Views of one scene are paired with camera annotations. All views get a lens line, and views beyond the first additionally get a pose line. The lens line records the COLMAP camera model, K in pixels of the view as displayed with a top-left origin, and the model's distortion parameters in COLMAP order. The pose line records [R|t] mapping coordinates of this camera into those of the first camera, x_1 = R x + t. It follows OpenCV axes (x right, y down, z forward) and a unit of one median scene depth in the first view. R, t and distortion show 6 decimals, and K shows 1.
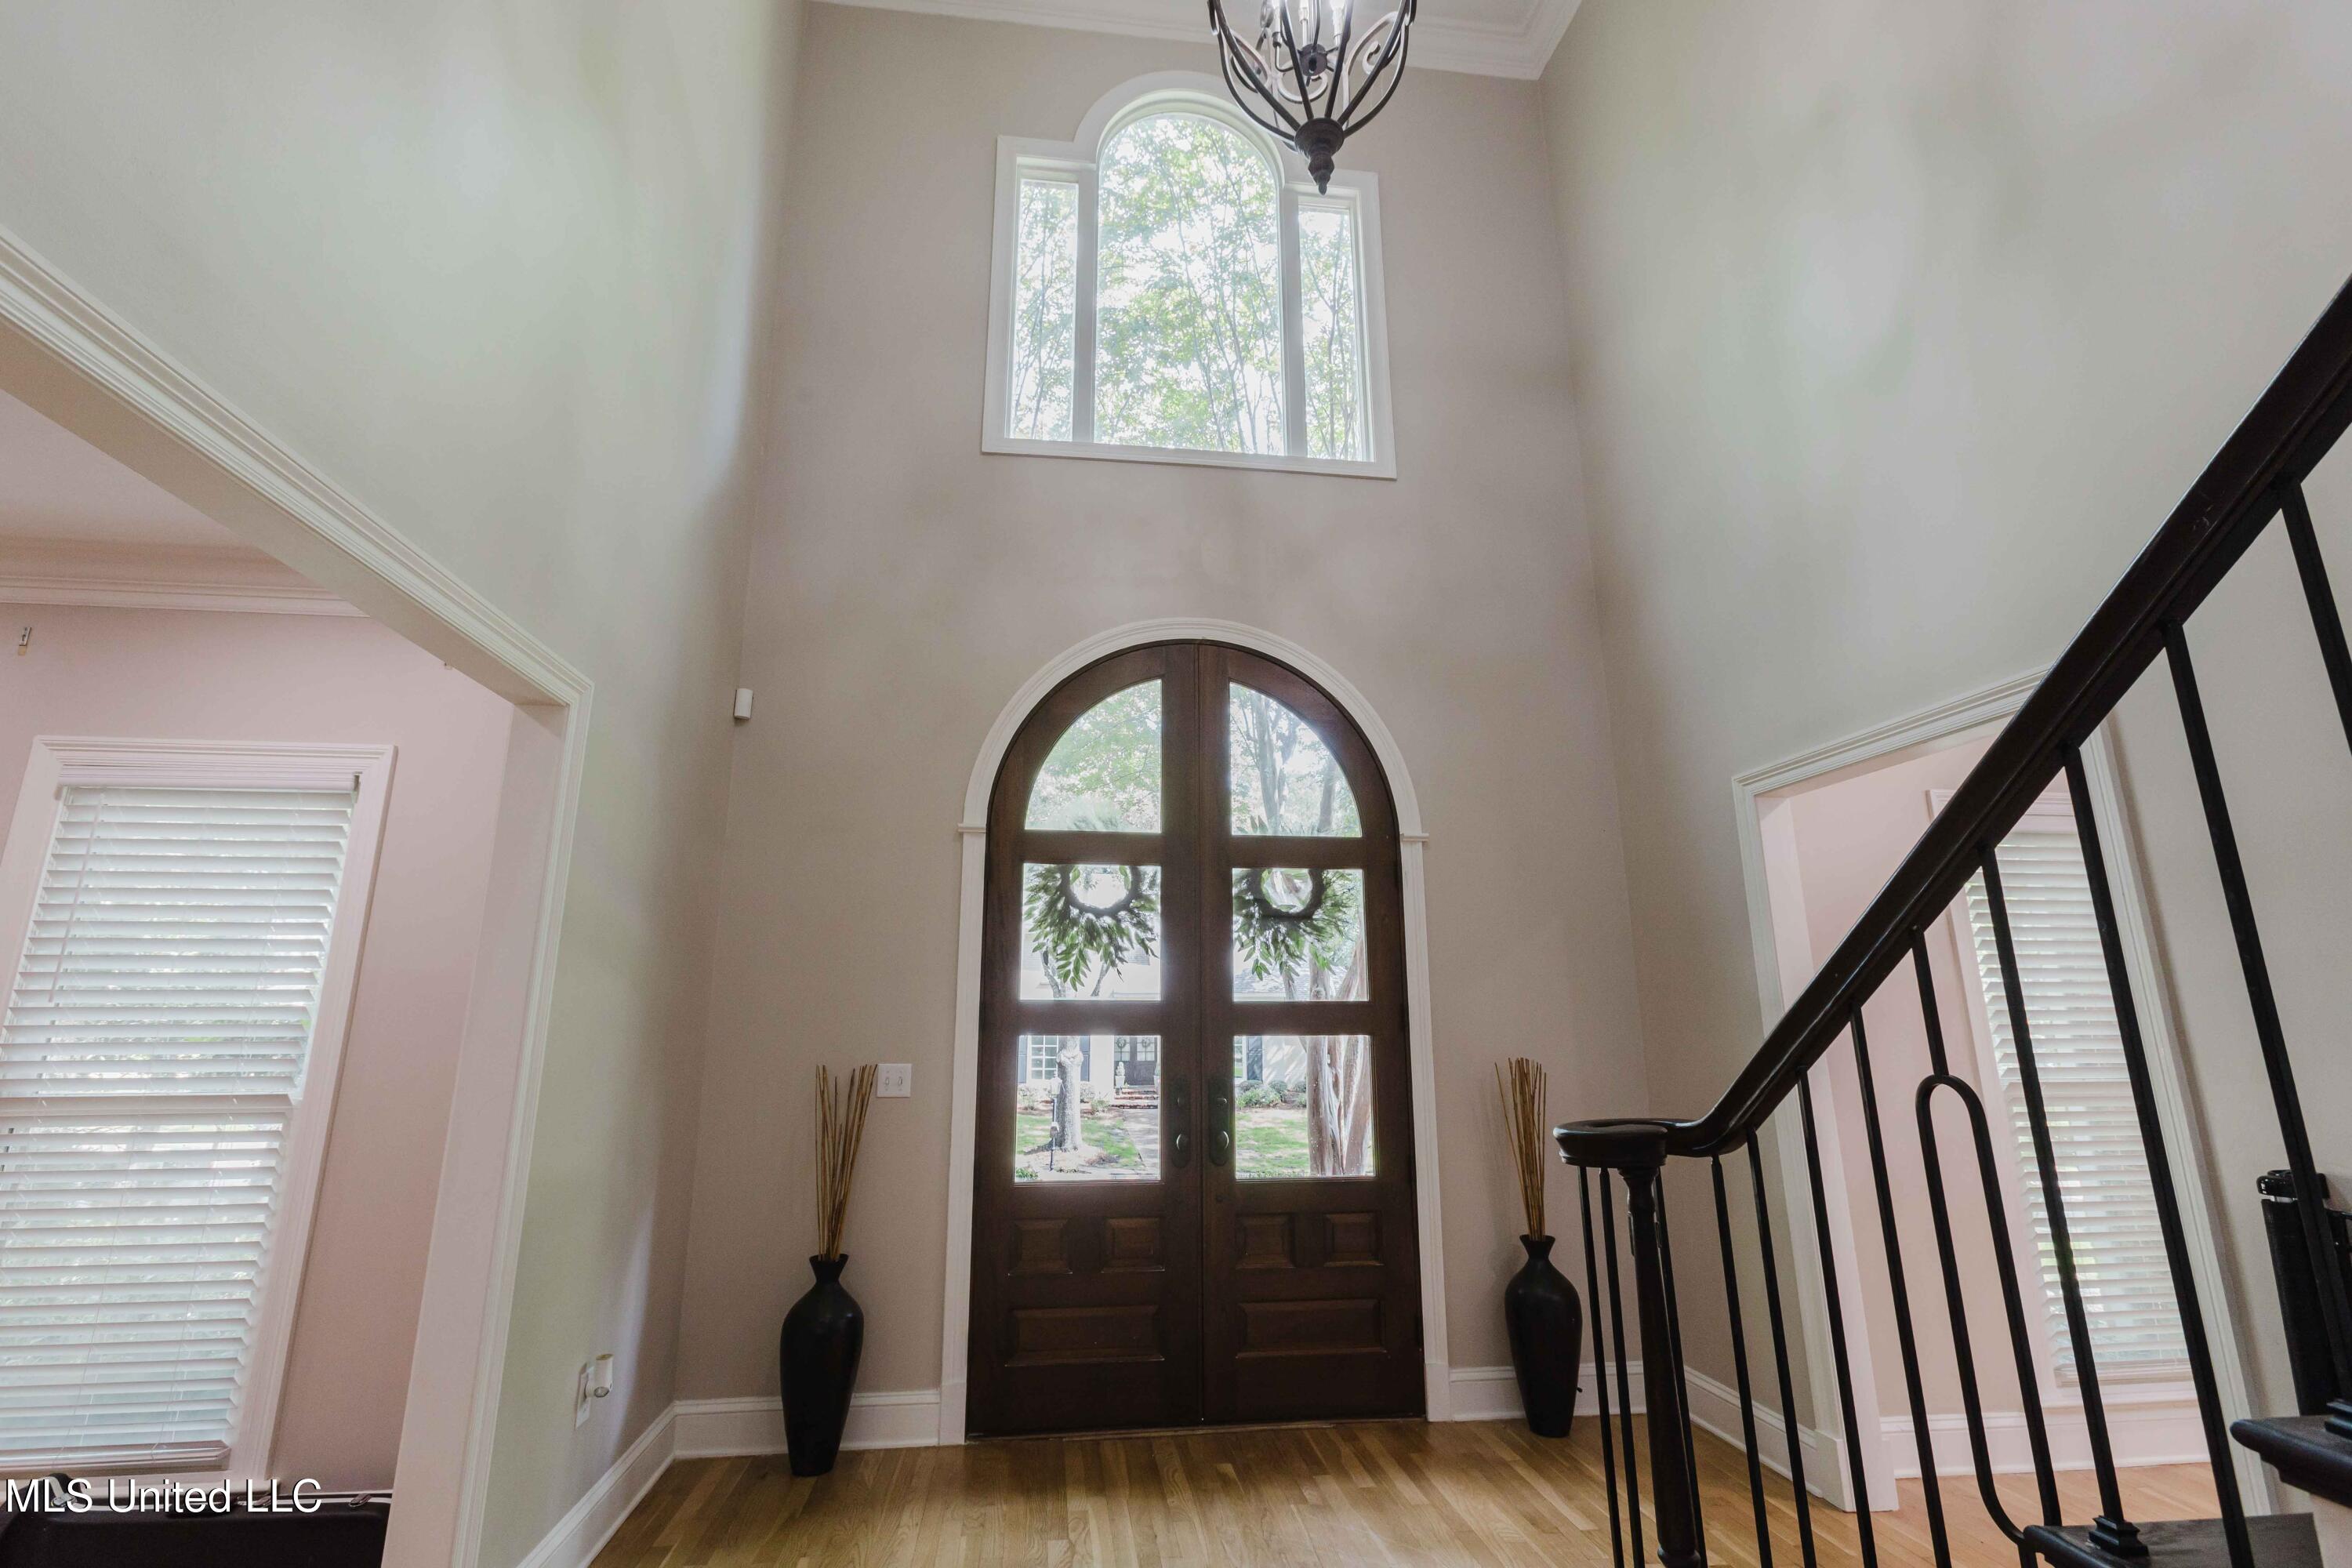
lens RADIAL K [[1035.0, 0, 1173.1], [0, 1035.0, 777.9], [0, 0, 1]] dist [-0.008189, 0.006975]
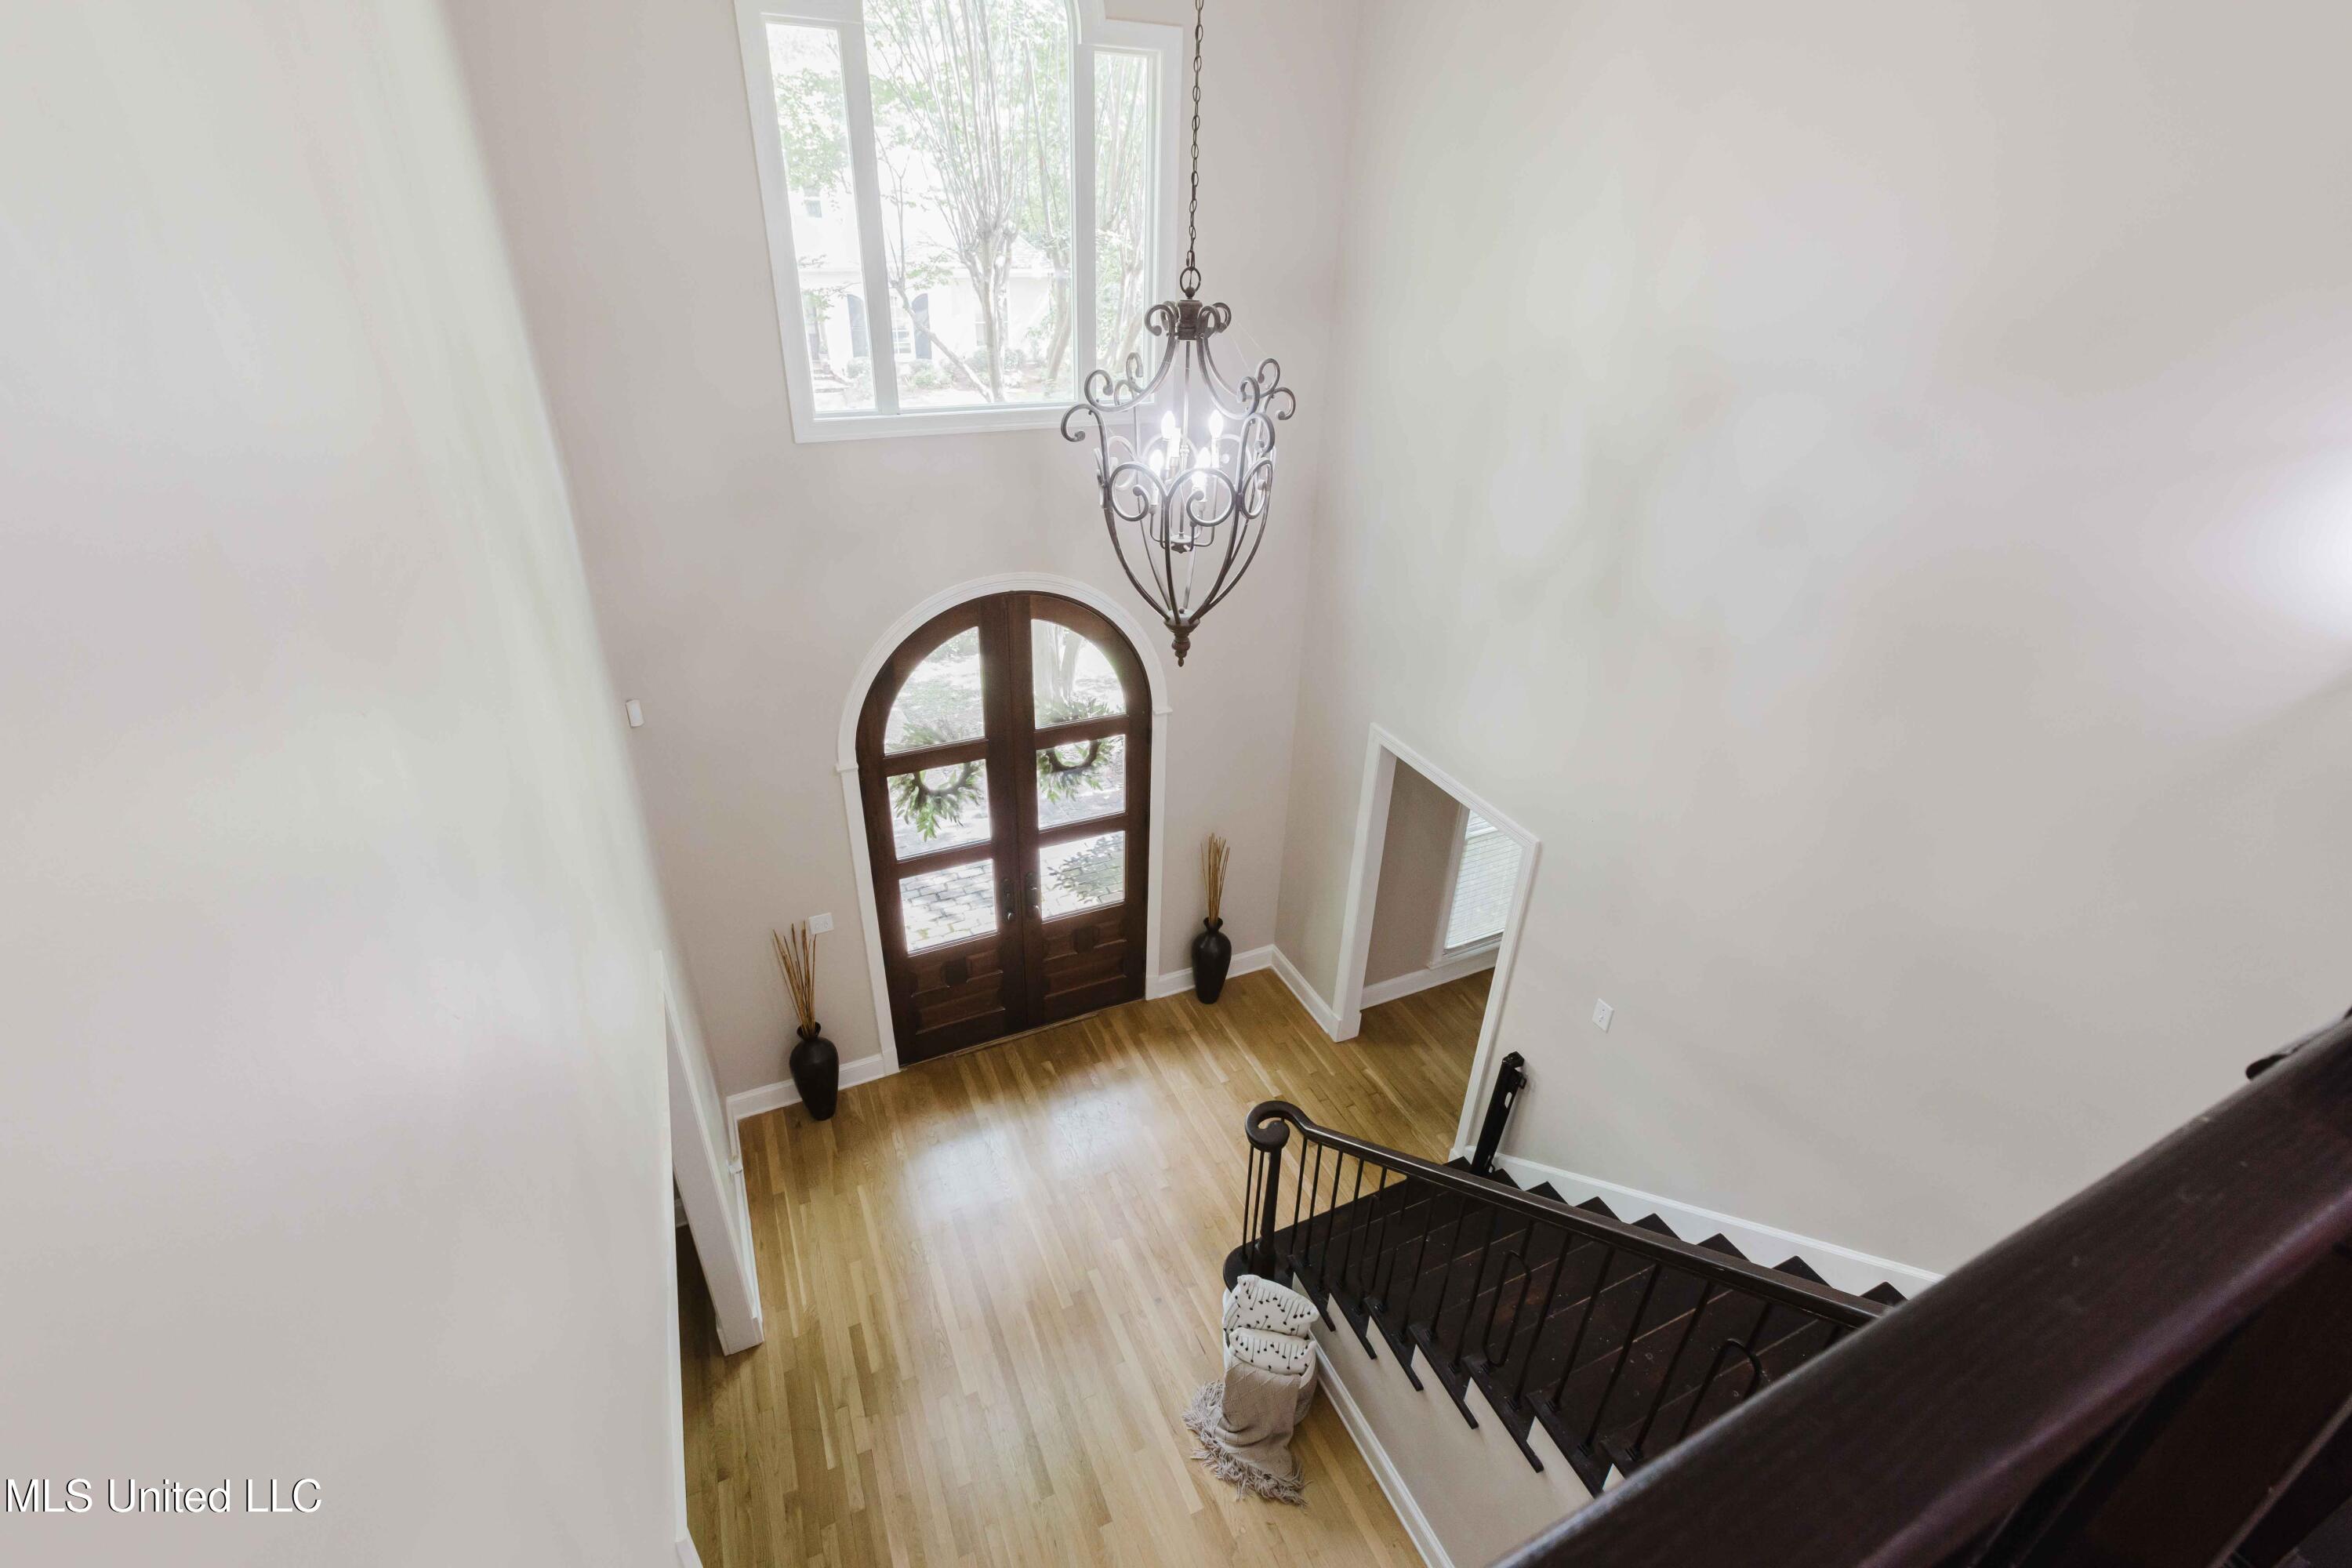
lens RADIAL K [[1035.0, 0, 1155.5], [0, 1035.0, 762.9], [0, 0, 1]] dist [-0.008189, 0.006975]
pose [[0.954810, -0.122223, 0.270924, -0.172548], [-0.089618, 0.750720, 0.654514, -0.842536], [-0.283385, -0.649216, 0.705841, -0.038100]]
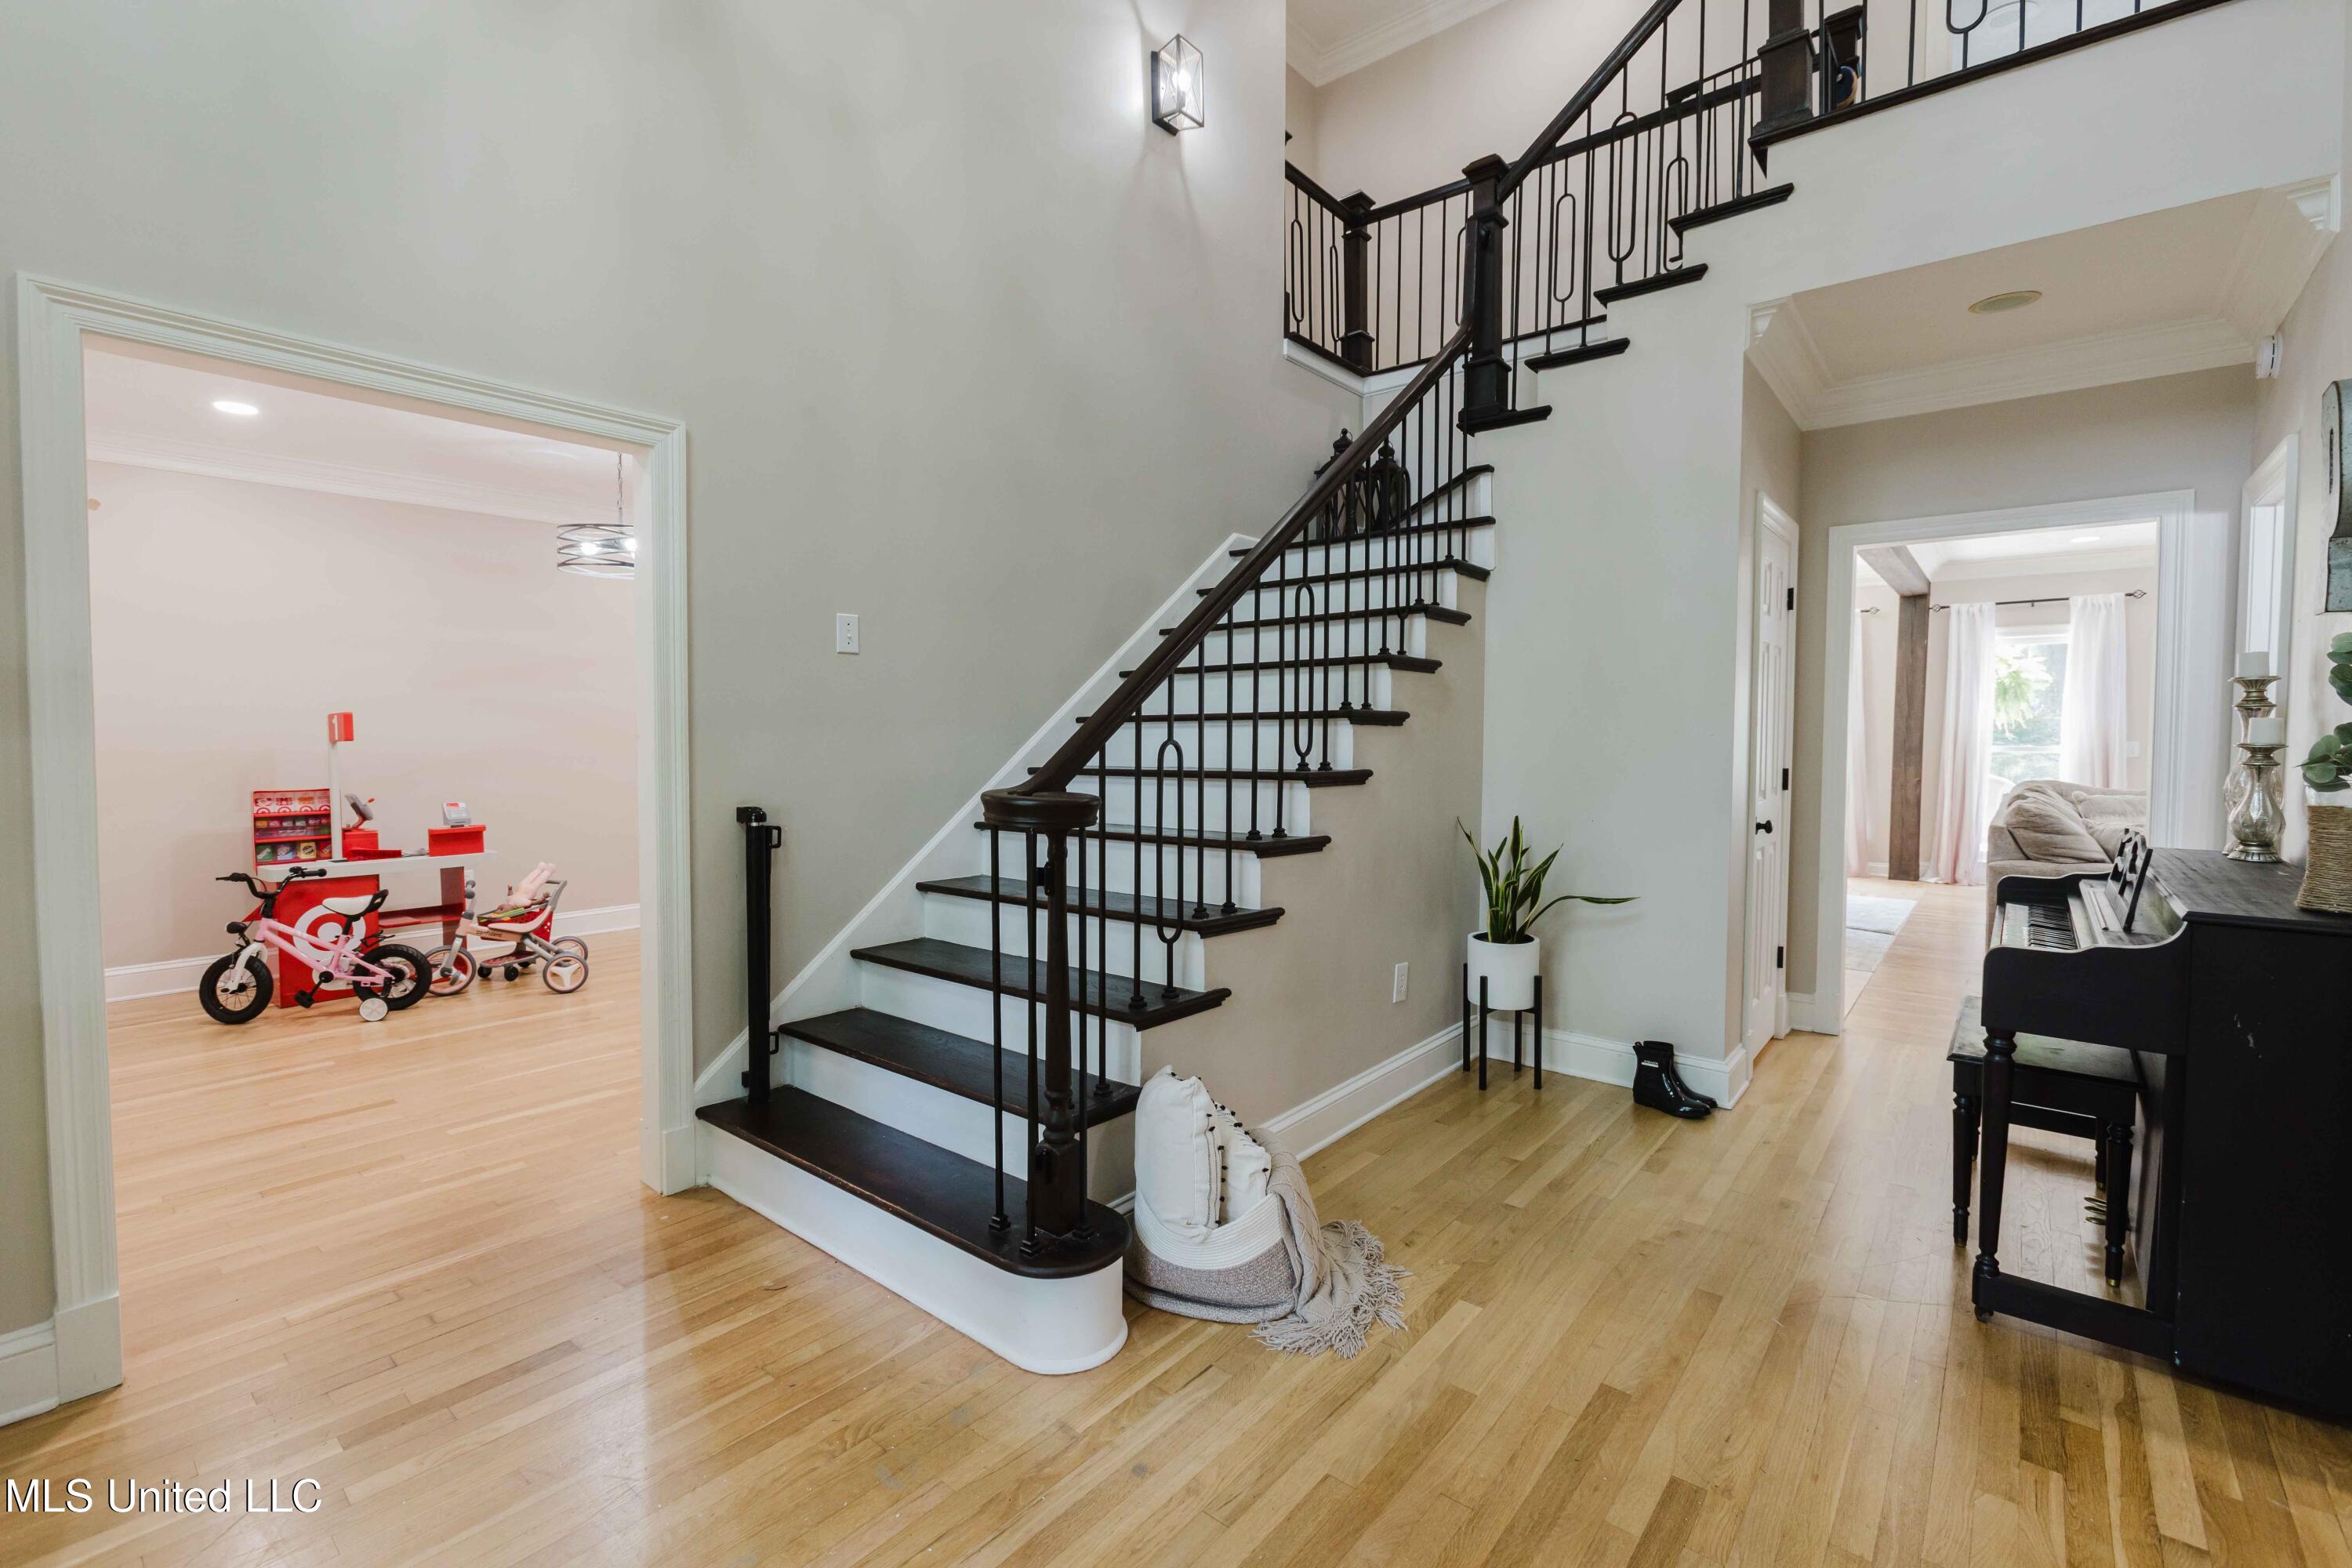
lens RADIAL K [[1035.0, 0, 1181.8], [0, 1035.0, 773.7], [0, 0, 1]] dist [-0.008189, 0.006975]
pose [[-0.690513, -0.021247, 0.723008, -0.251633], [-0.160922, 0.979030, -0.124919, 0.192960], [-0.705193, -0.202606, -0.679451, 0.773435]]
